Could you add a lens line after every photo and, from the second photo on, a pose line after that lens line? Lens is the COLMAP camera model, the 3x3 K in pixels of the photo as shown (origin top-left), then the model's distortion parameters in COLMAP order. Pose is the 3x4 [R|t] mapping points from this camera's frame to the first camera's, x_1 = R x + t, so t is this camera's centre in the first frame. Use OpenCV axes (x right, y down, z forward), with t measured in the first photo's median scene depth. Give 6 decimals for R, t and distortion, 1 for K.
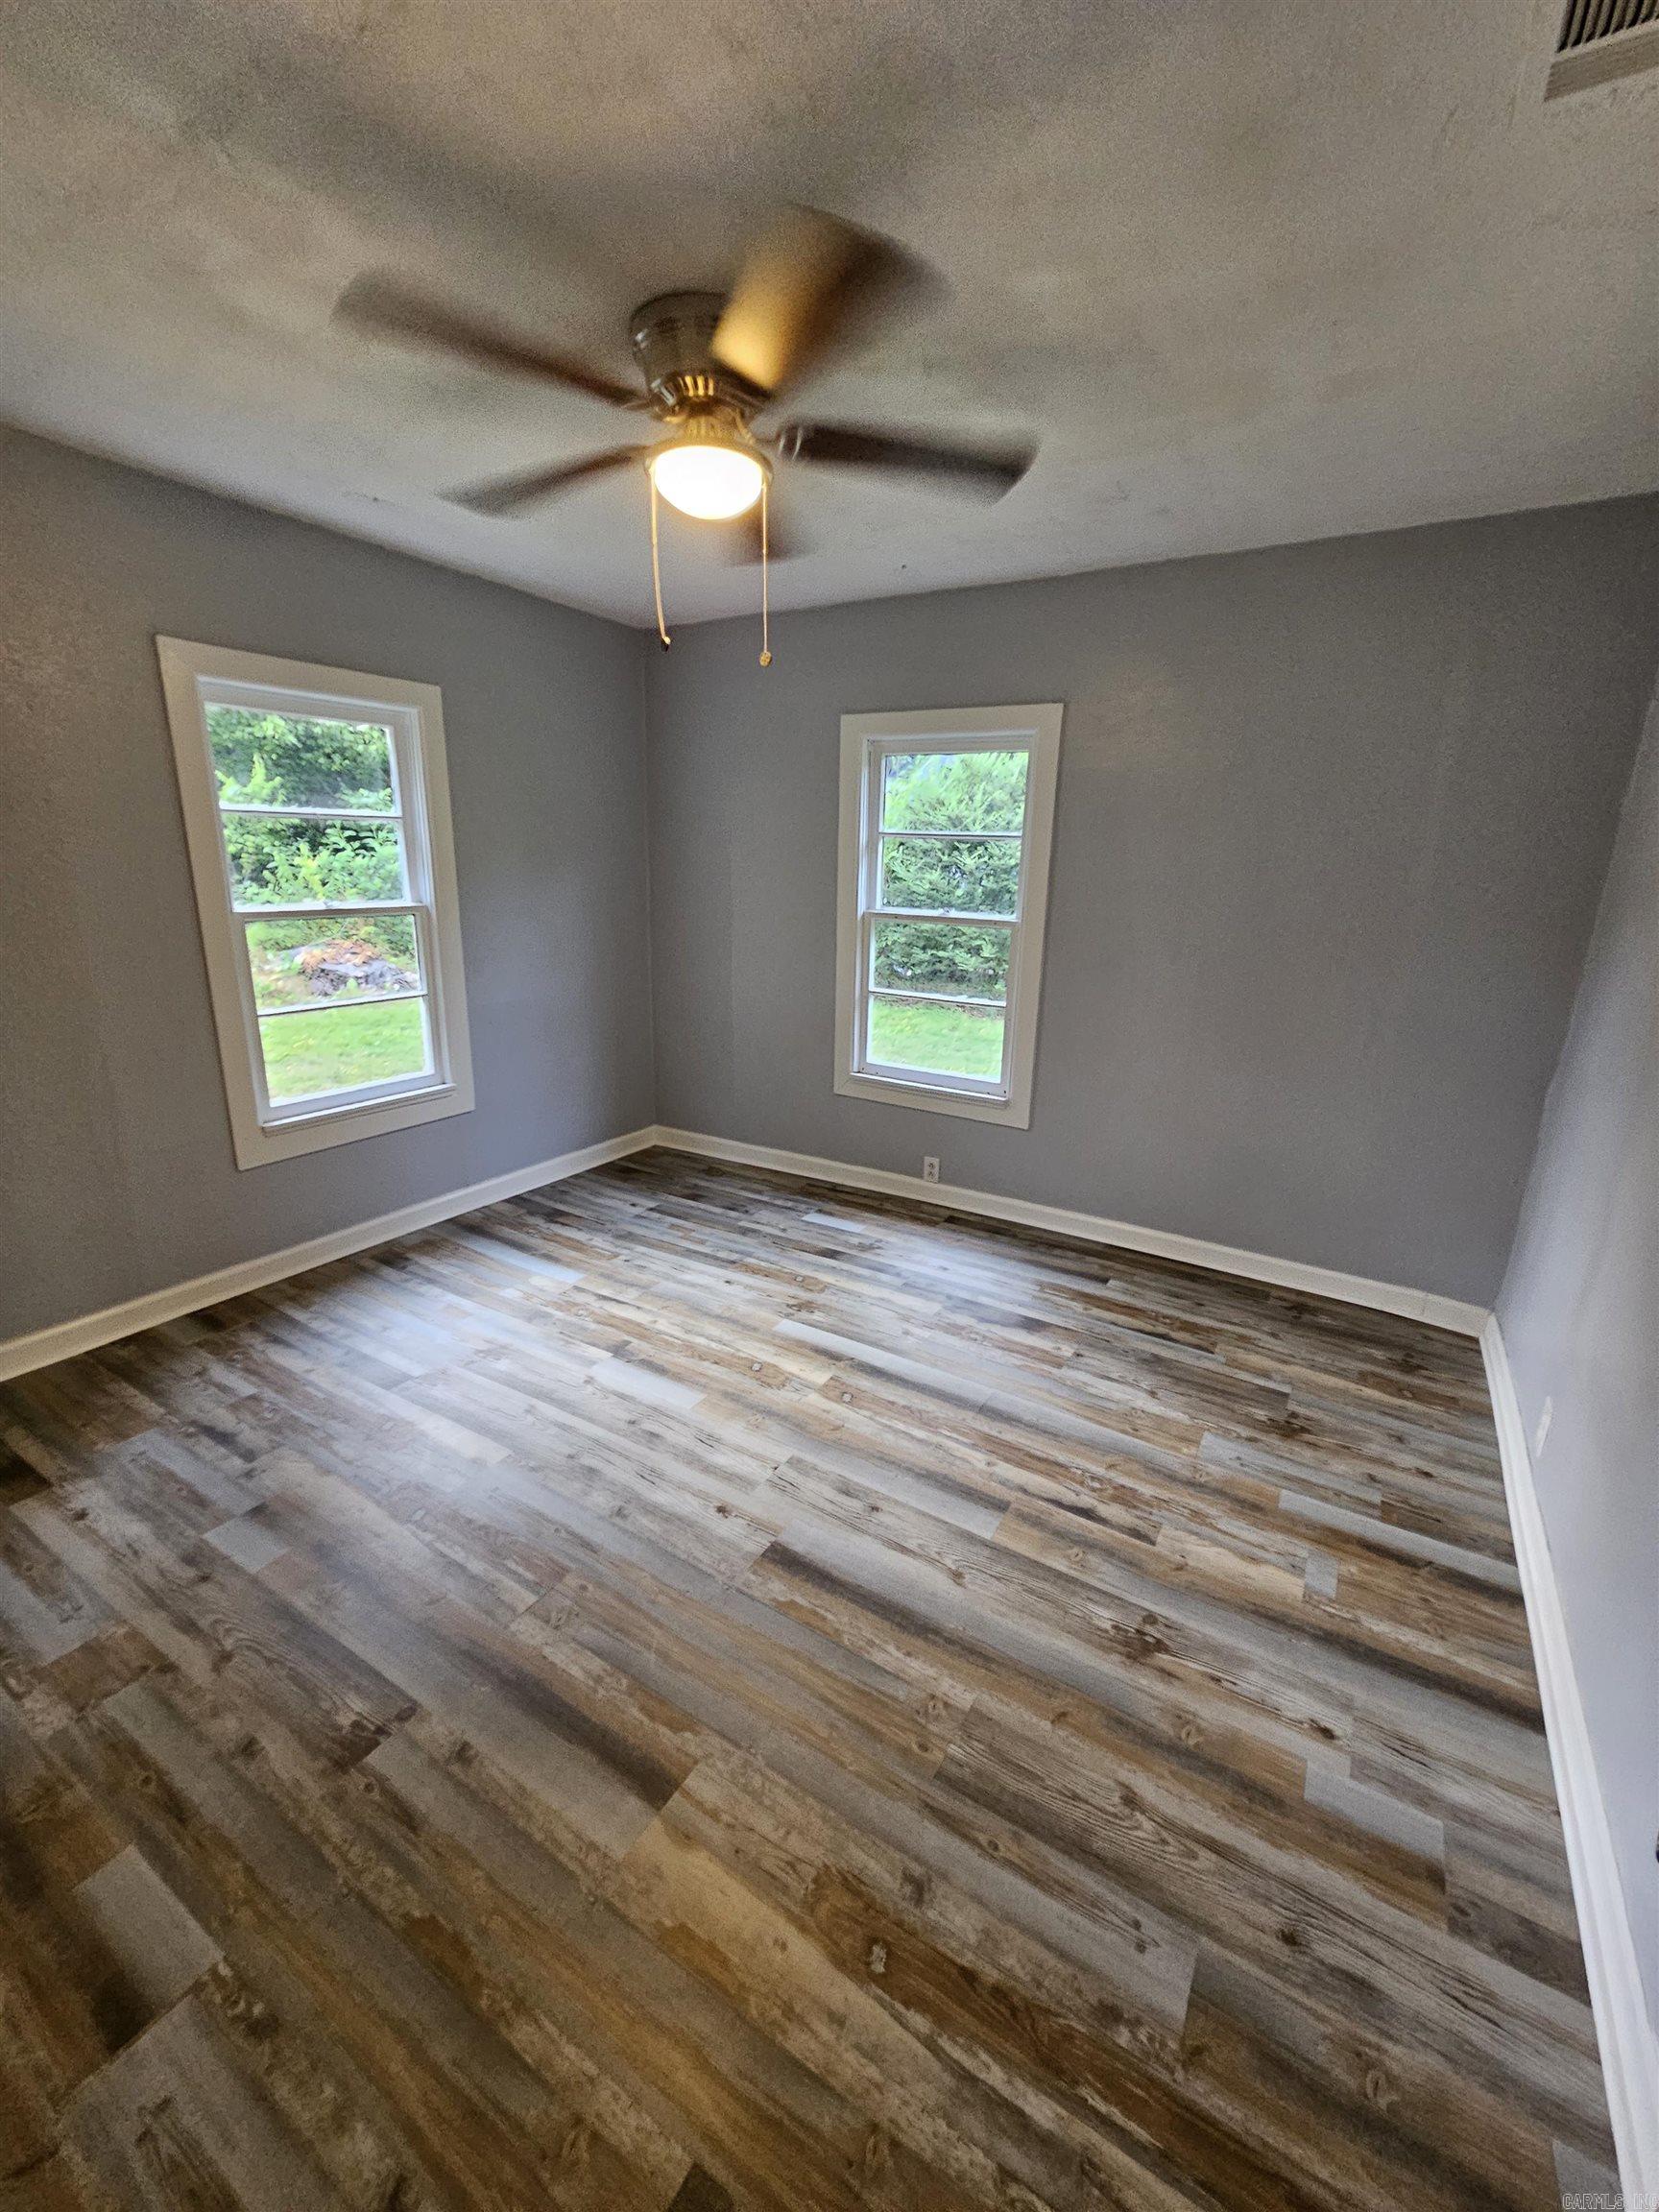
lens RADIAL K [[905.2, 0, 825.5], [0, 905.2, 1113.9], [0, 0, 1]] dist [-0.003849, 0.000953]
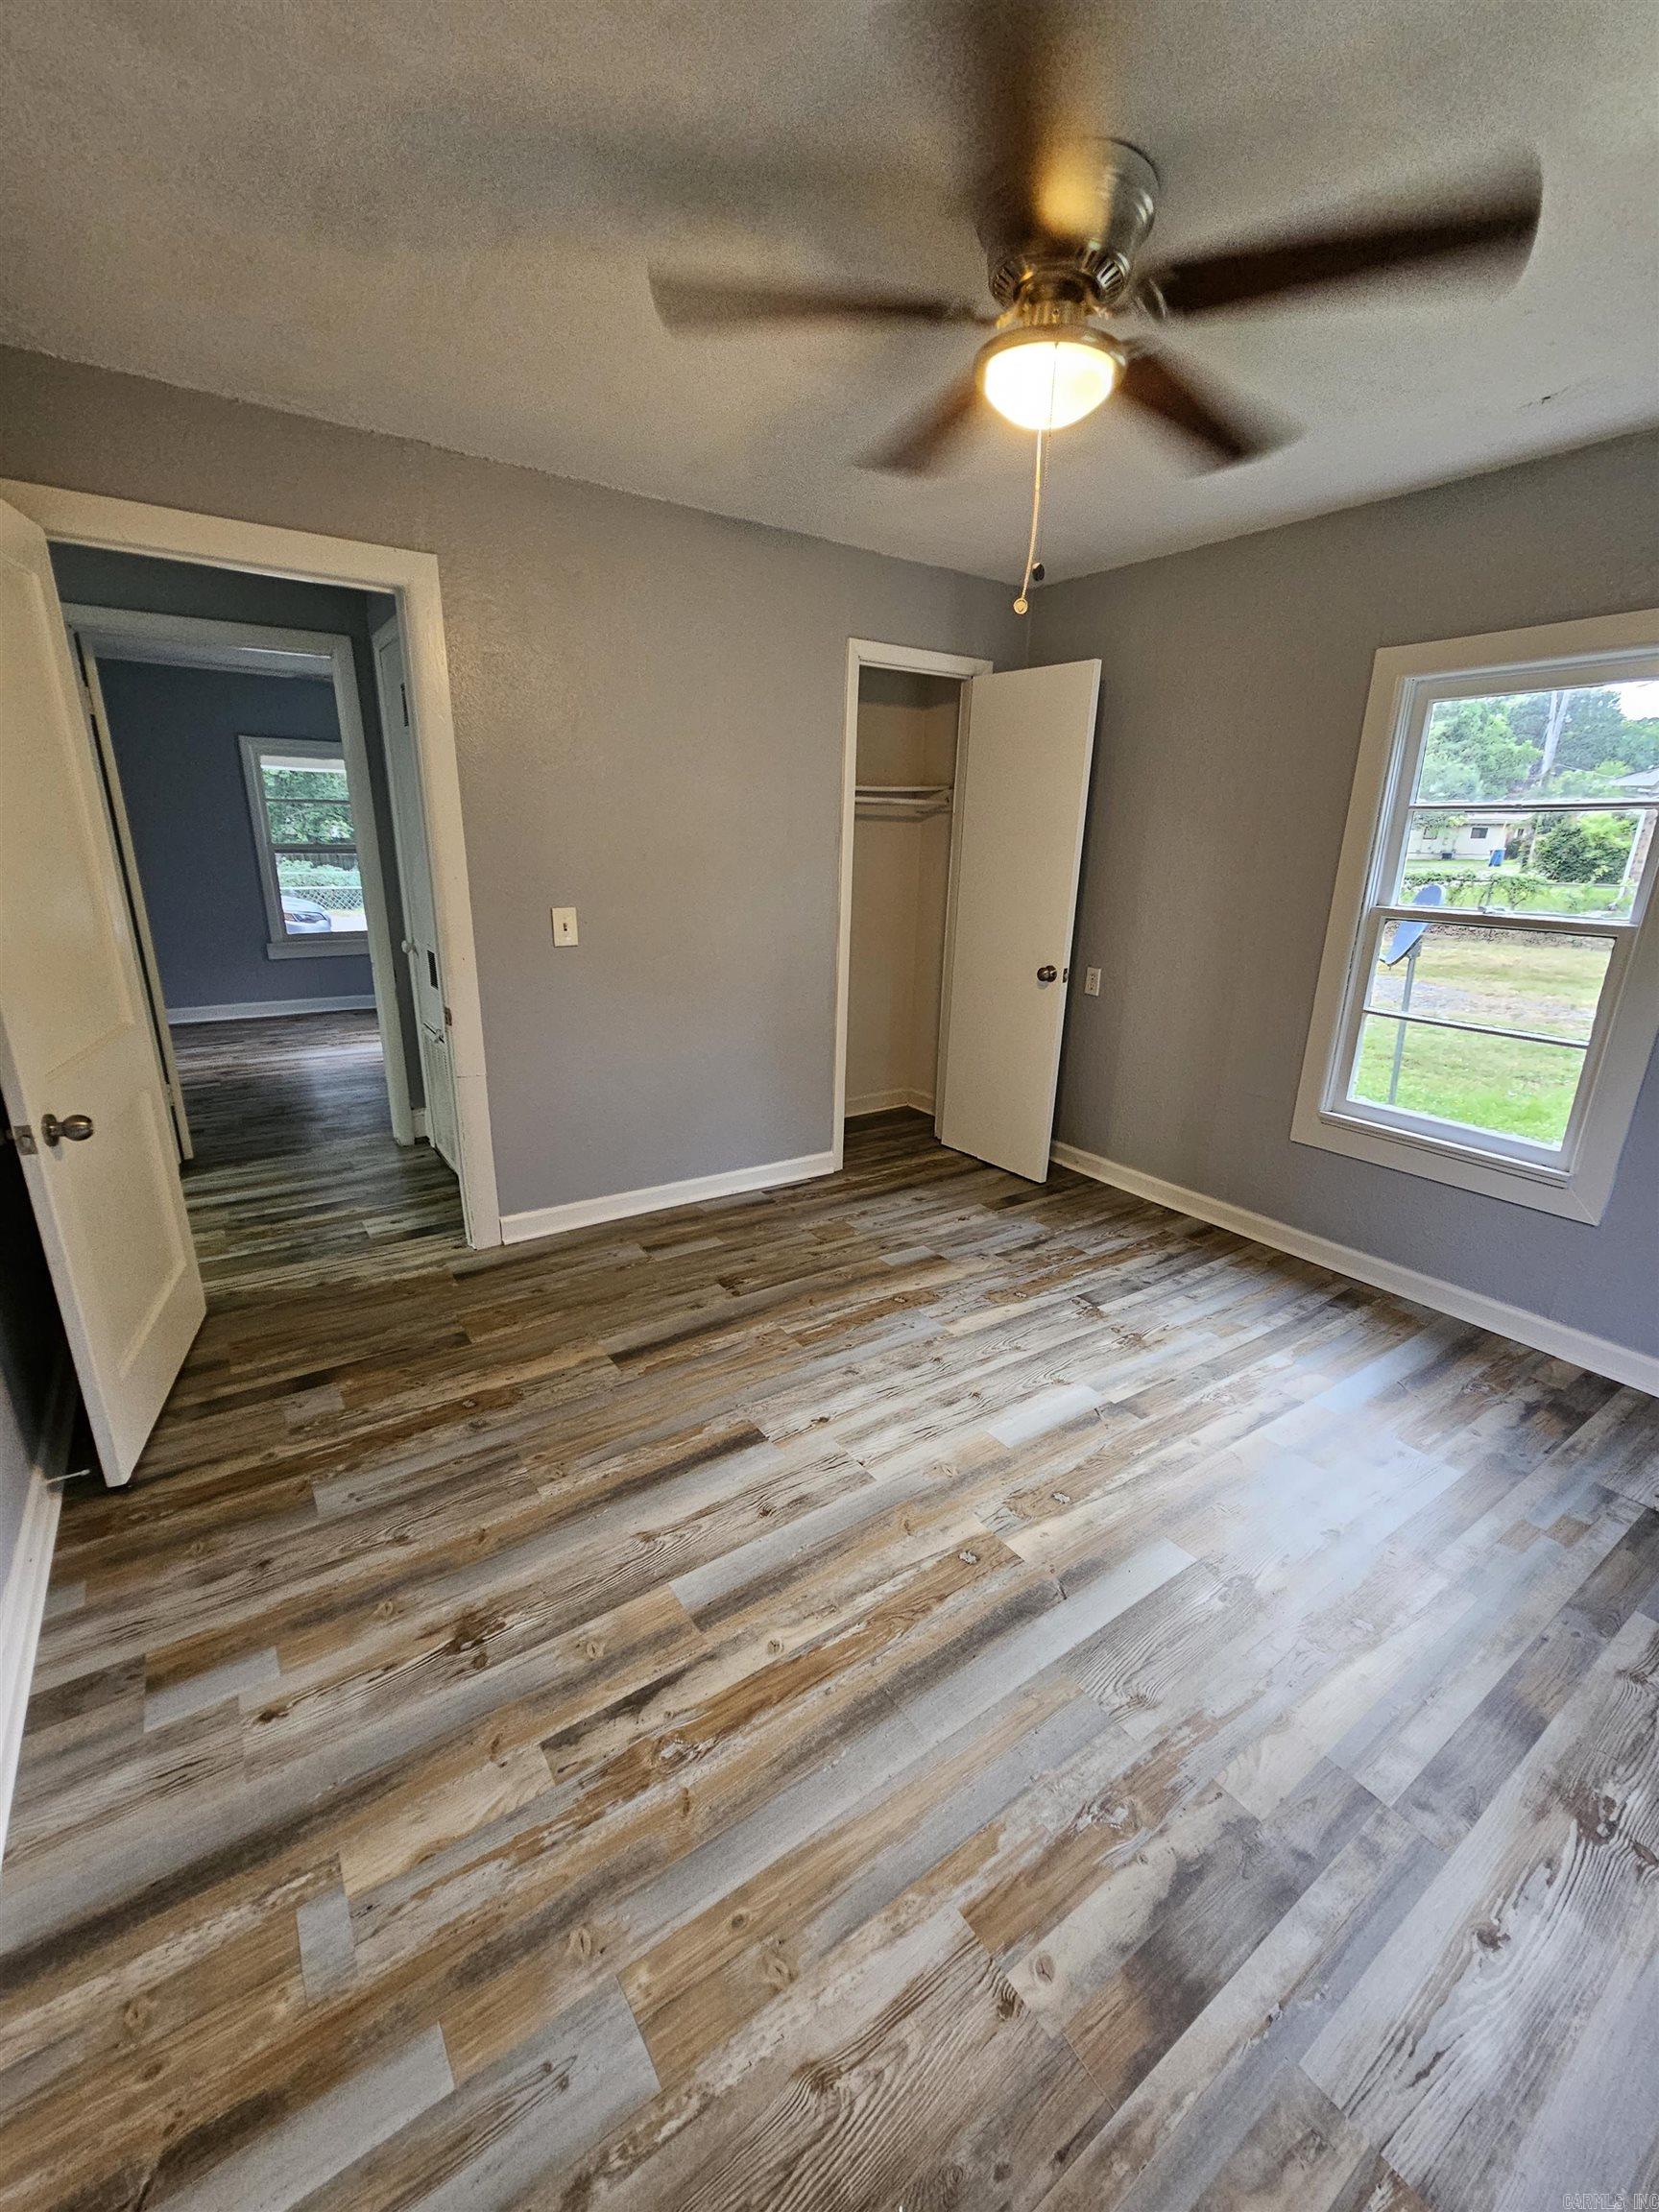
lens RADIAL K [[905.2, 0, 840.0], [0, 905.2, 1106.8], [0, 0, 1]] dist [-0.003849, 0.000953]
pose [[-0.387597, 0.234228, -0.891575, 0.725966], [-0.280365, 0.891409, 0.356069, -0.286390], [0.878160, 0.387977, -0.279838, 1.100355]]
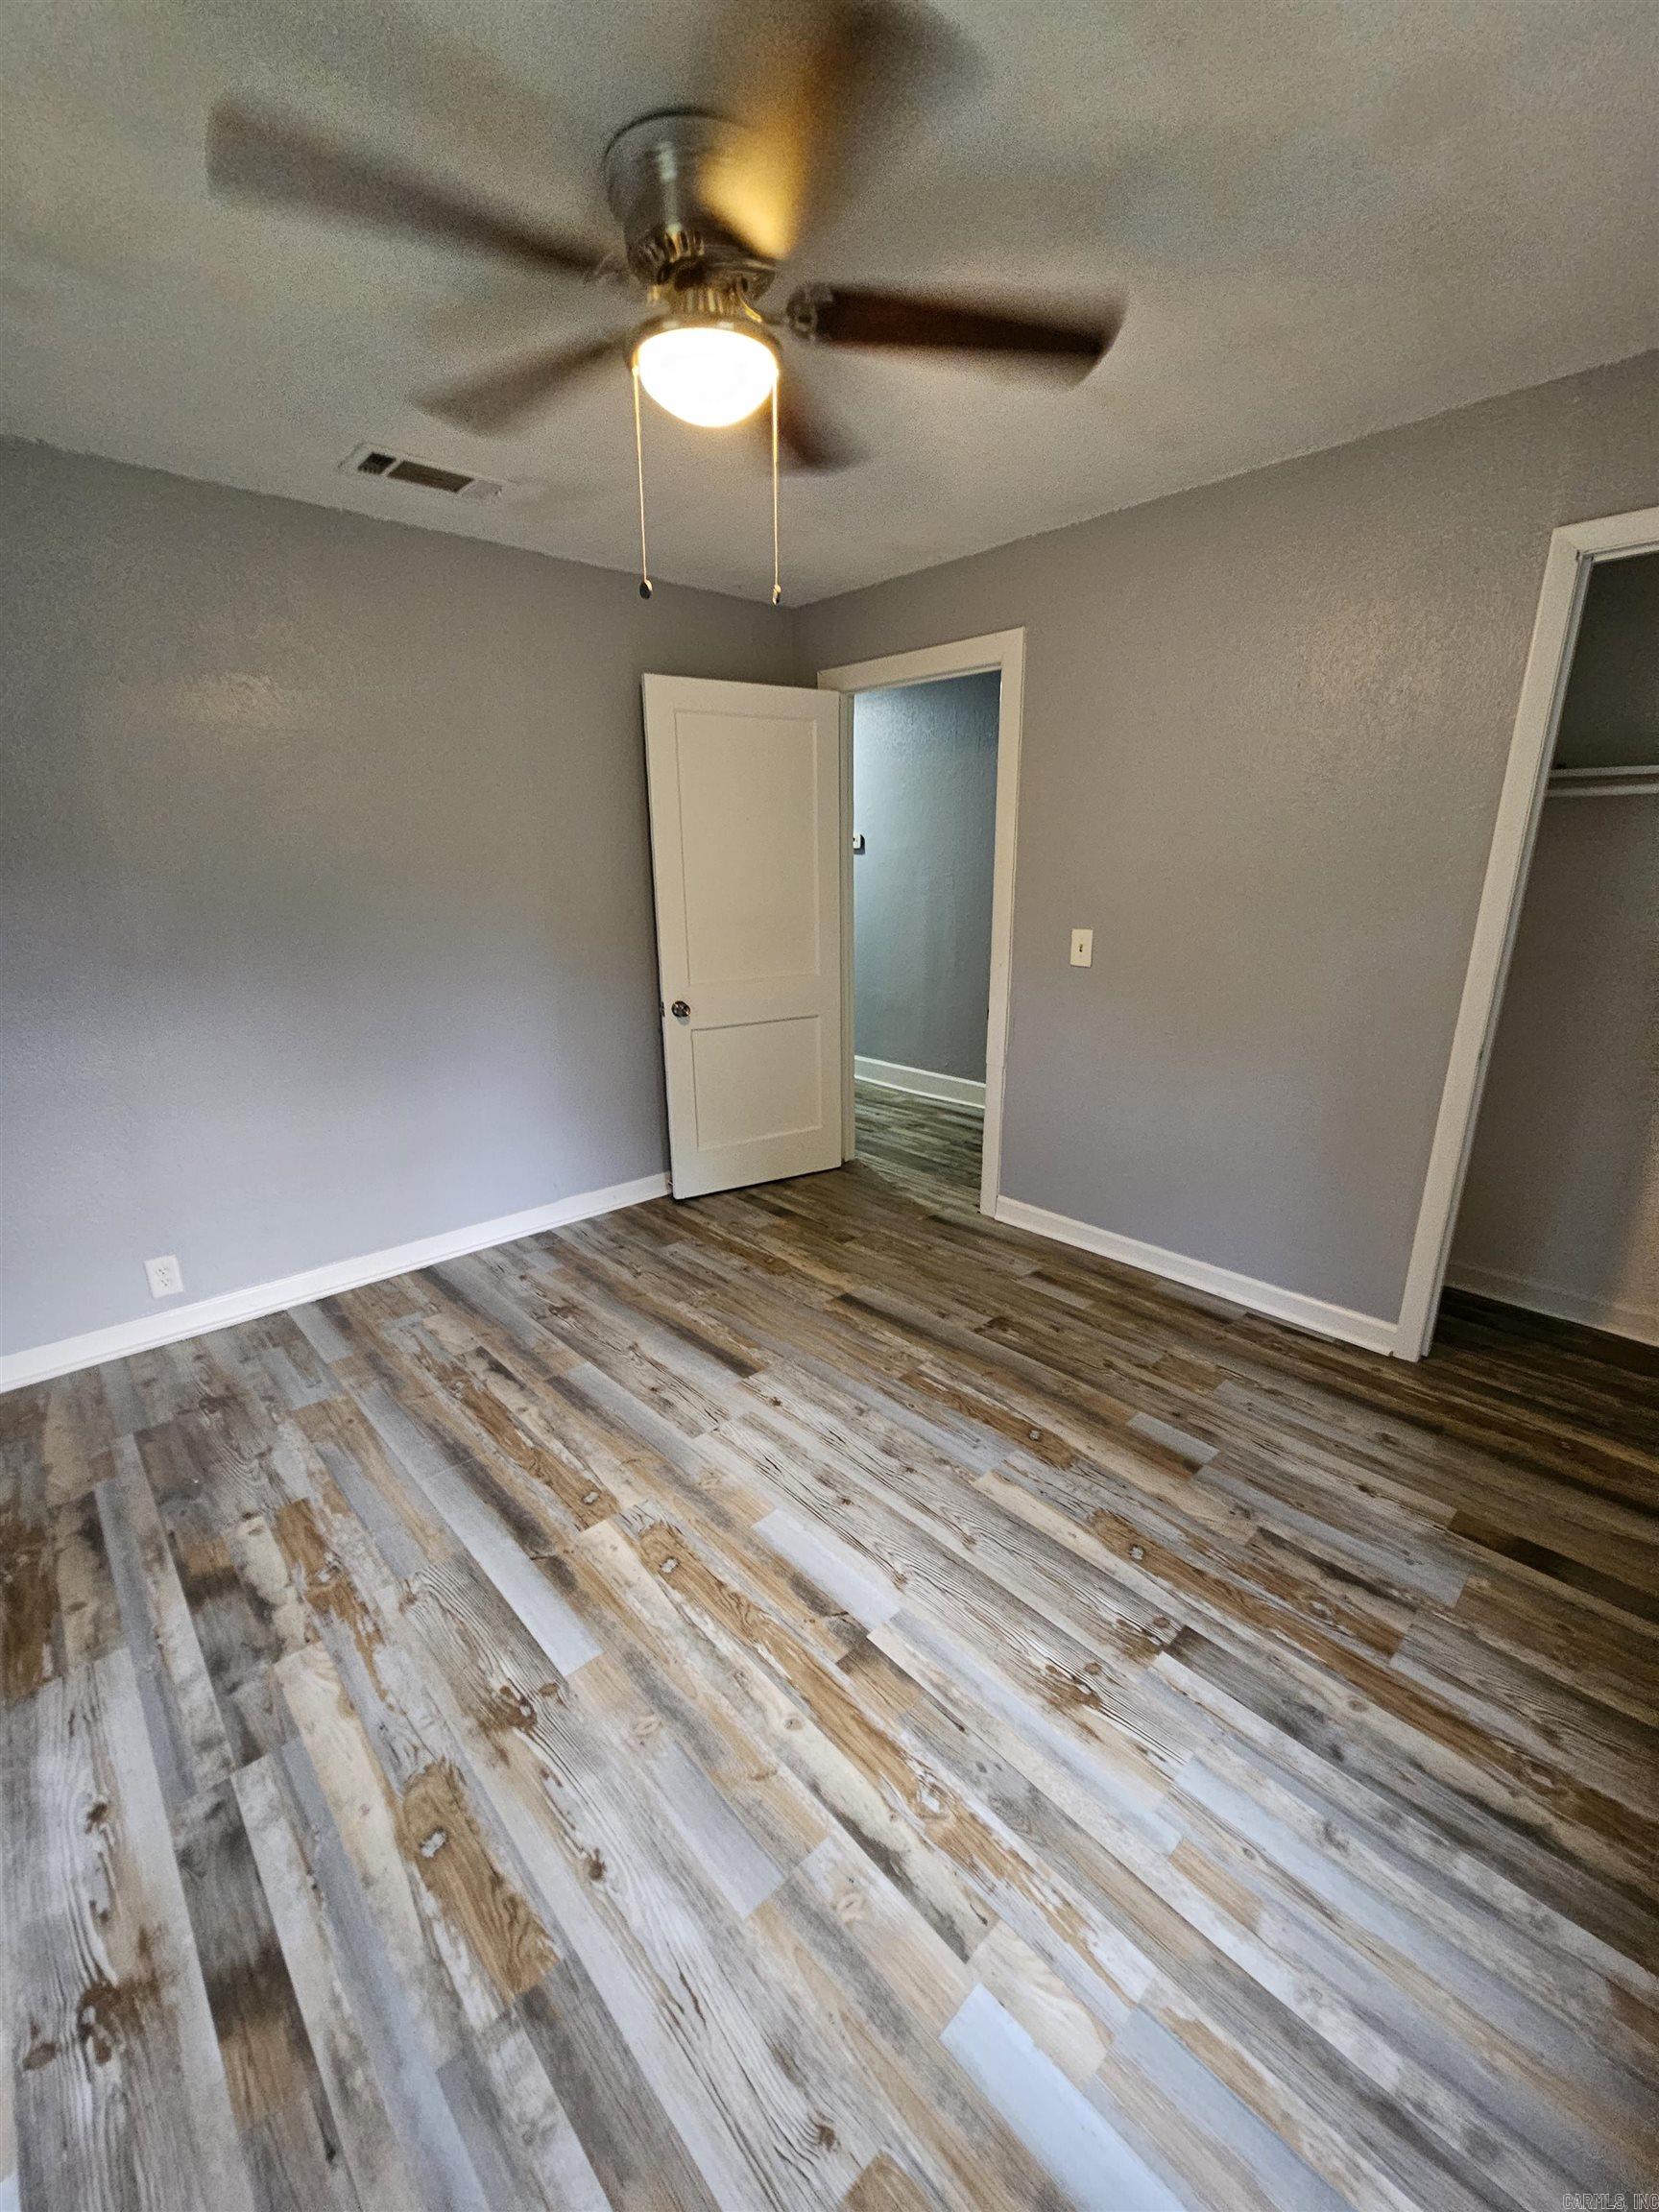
lens RADIAL K [[905.2, 0, 839.4], [0, 905.2, 1106.5], [0, 0, 1]] dist [-0.003849, 0.000953]
pose [[-0.968859, -0.083399, 0.233144, -0.406022], [0.049877, 0.856540, 0.513666, -0.458996], [-0.242536, 0.509298, -0.825707, 1.636118]]
